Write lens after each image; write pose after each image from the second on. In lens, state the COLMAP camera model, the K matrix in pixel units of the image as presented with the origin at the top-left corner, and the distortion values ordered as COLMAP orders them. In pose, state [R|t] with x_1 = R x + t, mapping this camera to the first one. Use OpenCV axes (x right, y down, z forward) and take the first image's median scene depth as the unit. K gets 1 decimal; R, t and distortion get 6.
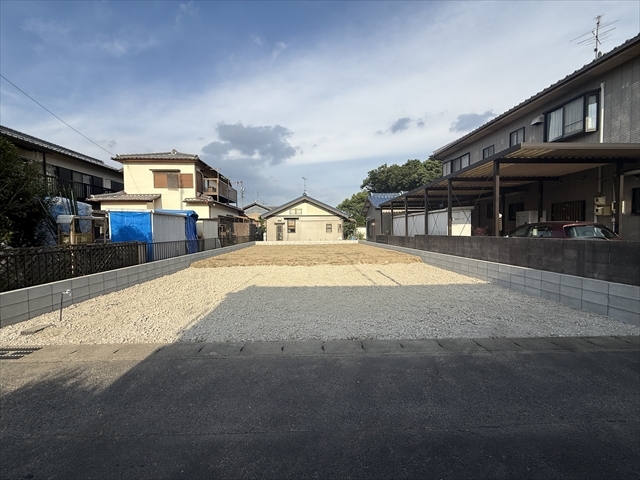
lens RADIAL K [[256.0, 0, 318.9], [0, 256.0, 238.6], [0, 0, 1]] dist [-0.001477, -0.000106]
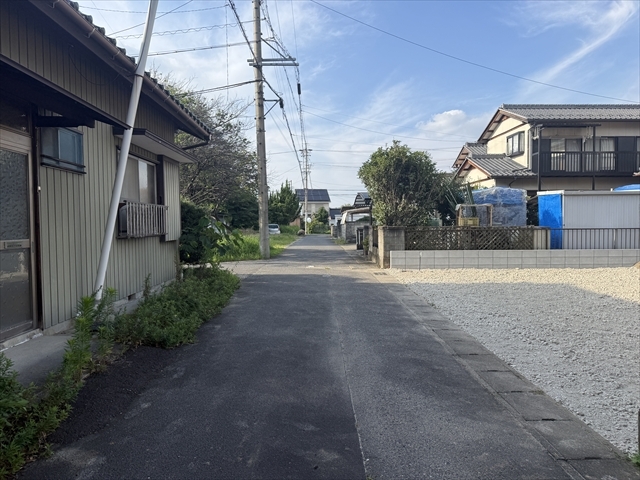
lens RADIAL K [[448.6, 0, 320.0], [0, 448.6, 240.0], [0, 0, 1]] dist [0.082578, -0.112802]
pose [[-0.038424, 0.045370, -0.998231, 0.751171], [-0.024056, 0.998637, 0.046314, 0.002234], [0.998972, 0.025793, -0.037280, 0.184333]]
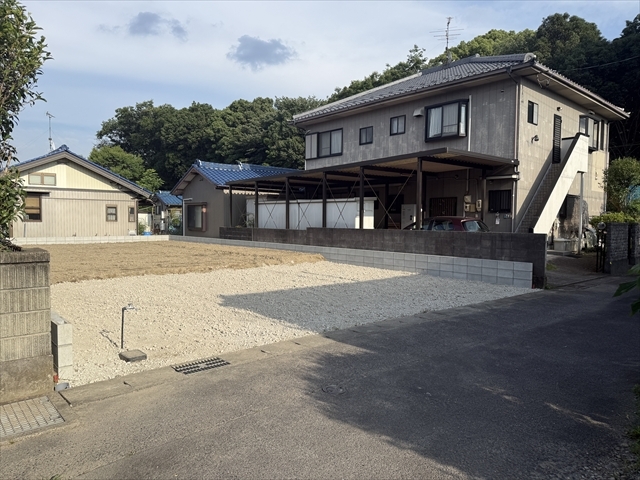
lens RADIAL K [[448.6, 0, 320.0], [0, 448.6, 240.0], [0, 0, 1]] dist [0.082578, -0.112802]
pose [[0.777651, -0.012460, 0.628573, -0.550826], [0.002396, 0.999855, 0.016856, 0.000806], [-0.628692, -0.011602, 0.777568, -0.127912]]
